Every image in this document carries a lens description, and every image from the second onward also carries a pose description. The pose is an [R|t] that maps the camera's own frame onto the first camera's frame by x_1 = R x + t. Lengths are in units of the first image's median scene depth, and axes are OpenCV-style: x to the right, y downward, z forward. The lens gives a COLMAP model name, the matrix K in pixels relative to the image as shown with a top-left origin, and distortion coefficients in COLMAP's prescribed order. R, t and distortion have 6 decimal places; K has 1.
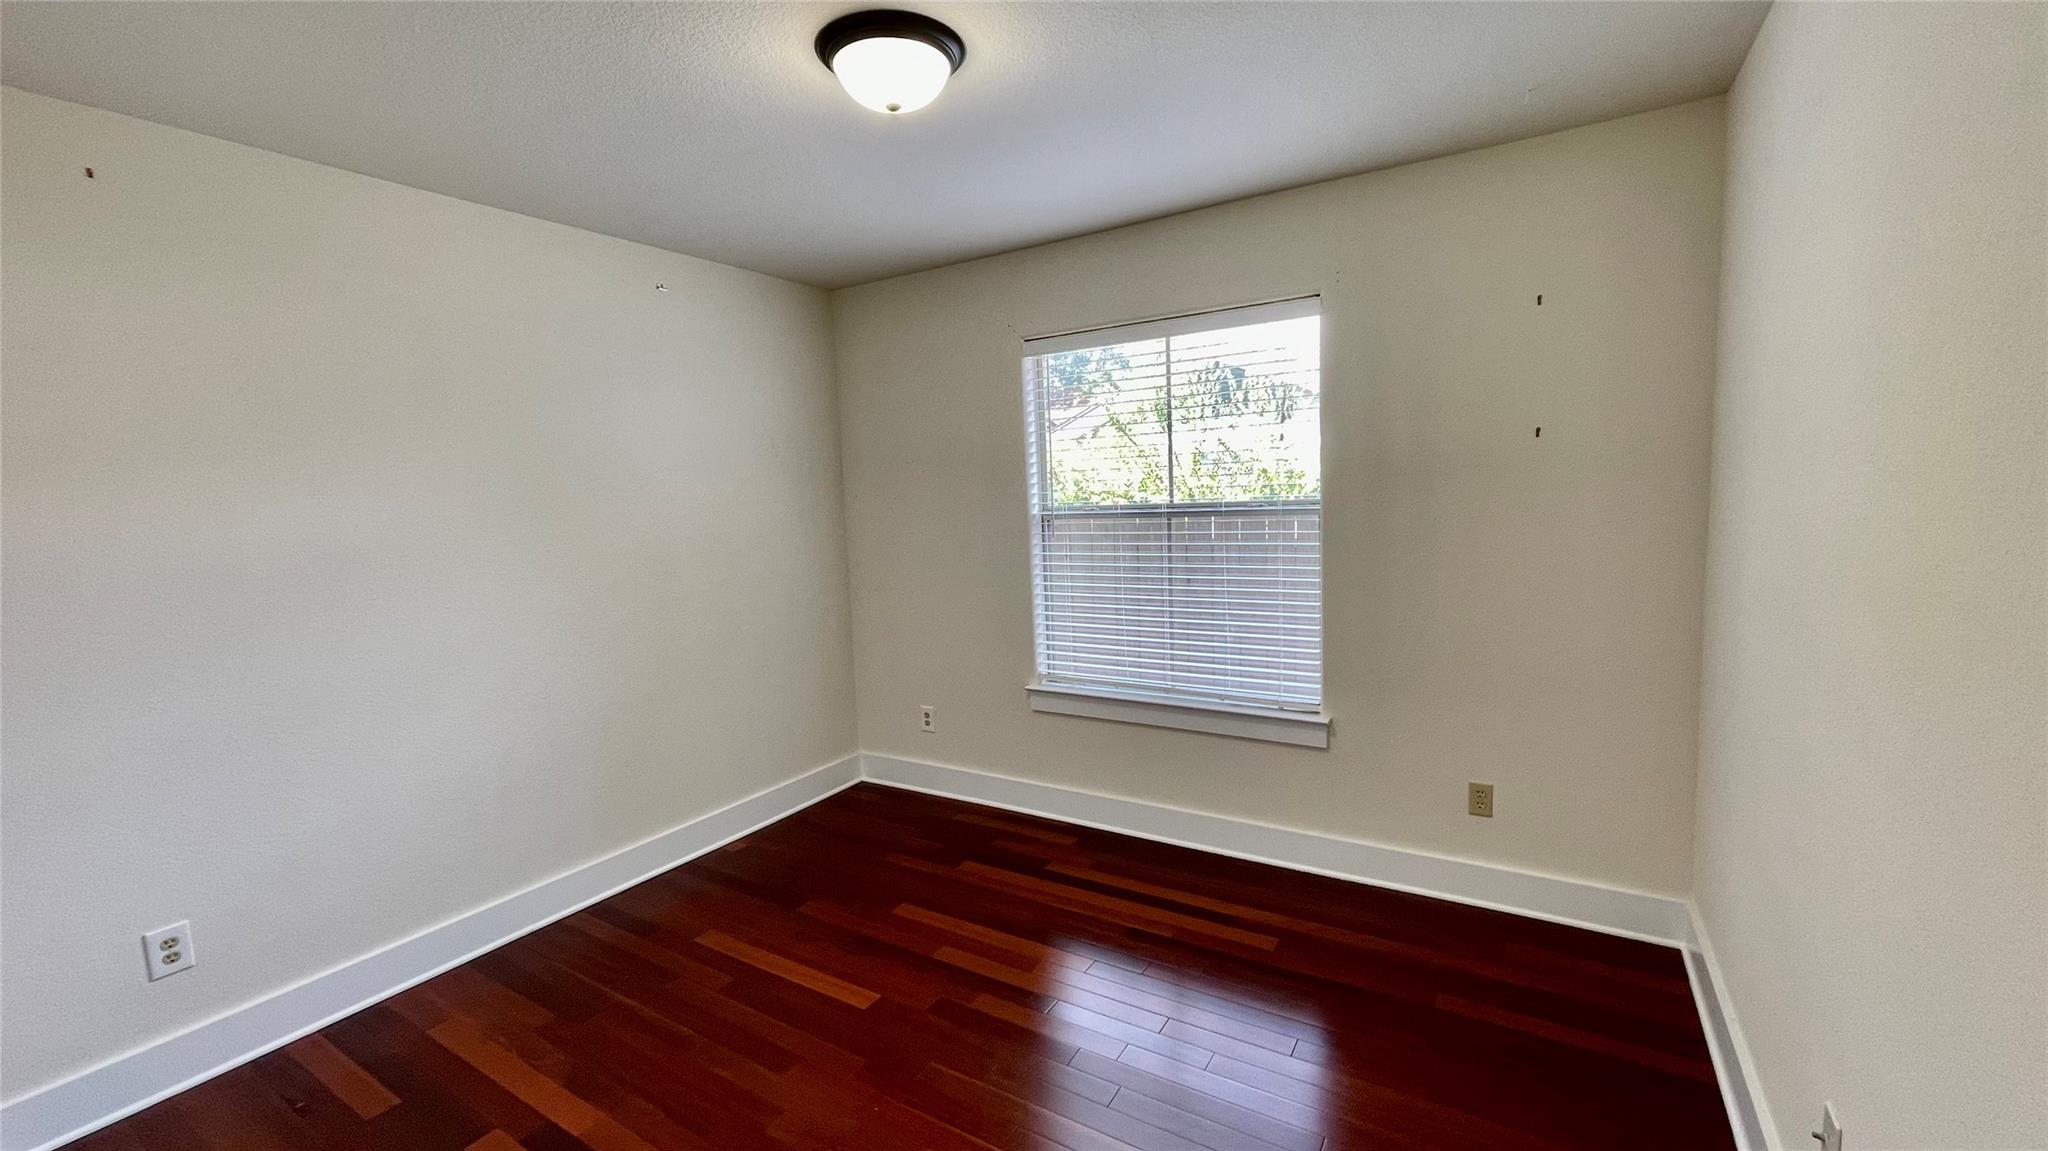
lens RADIAL K [[821.4, 0, 1013.7], [0, 821.4, 571.8], [0, 0, 1]] dist [-0.000233, -0.000156]
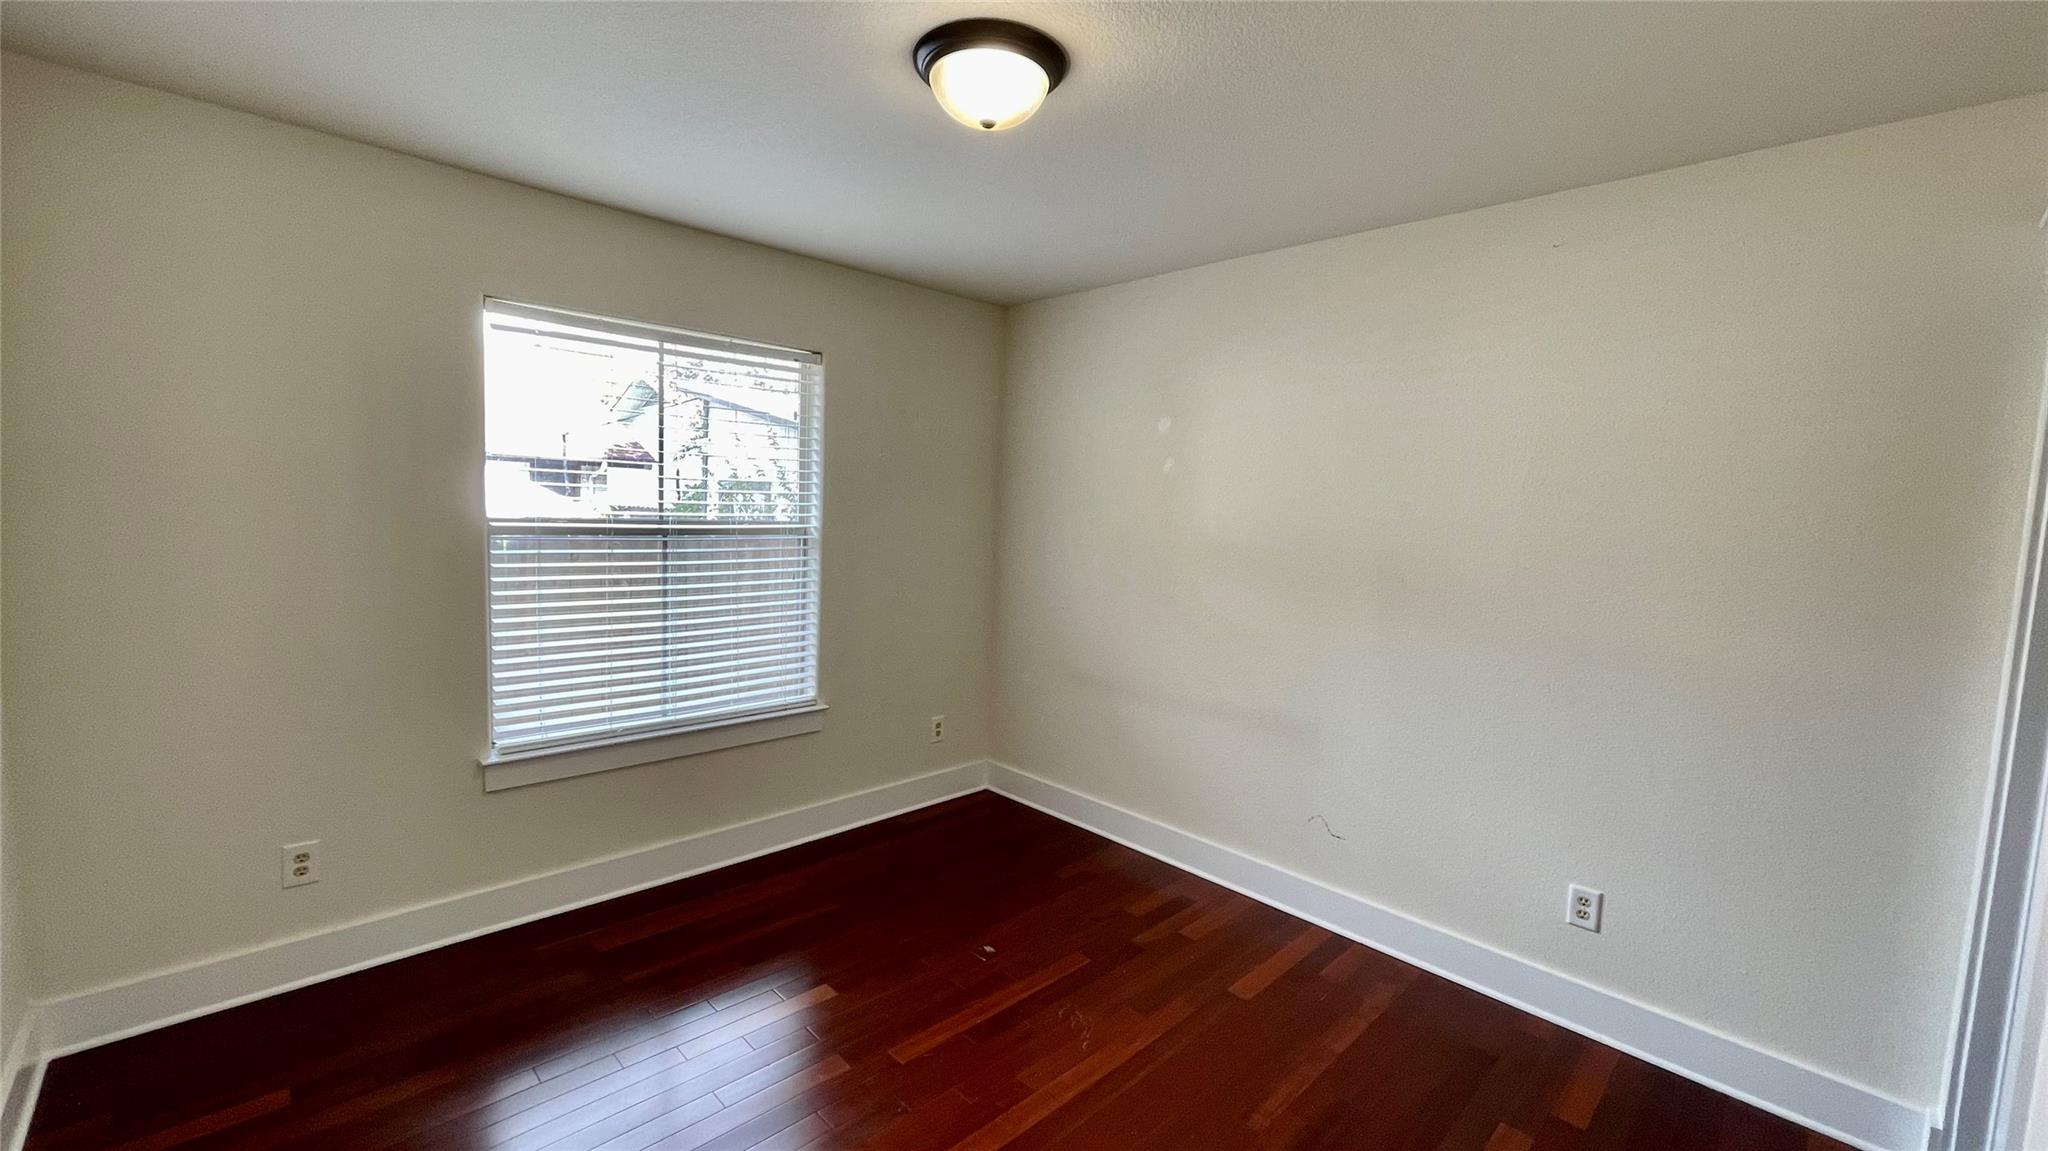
lens RADIAL K [[821.4, 0, 1013.7], [0, 821.4, 571.8], [0, 0, 1]] dist [-0.000233, -0.000156]
pose [[0.241365, -0.025052, 0.970111, -0.663001], [0.055495, 0.998387, 0.011975, -0.014883], [-0.968846, 0.050946, 0.242366, 0.402871]]
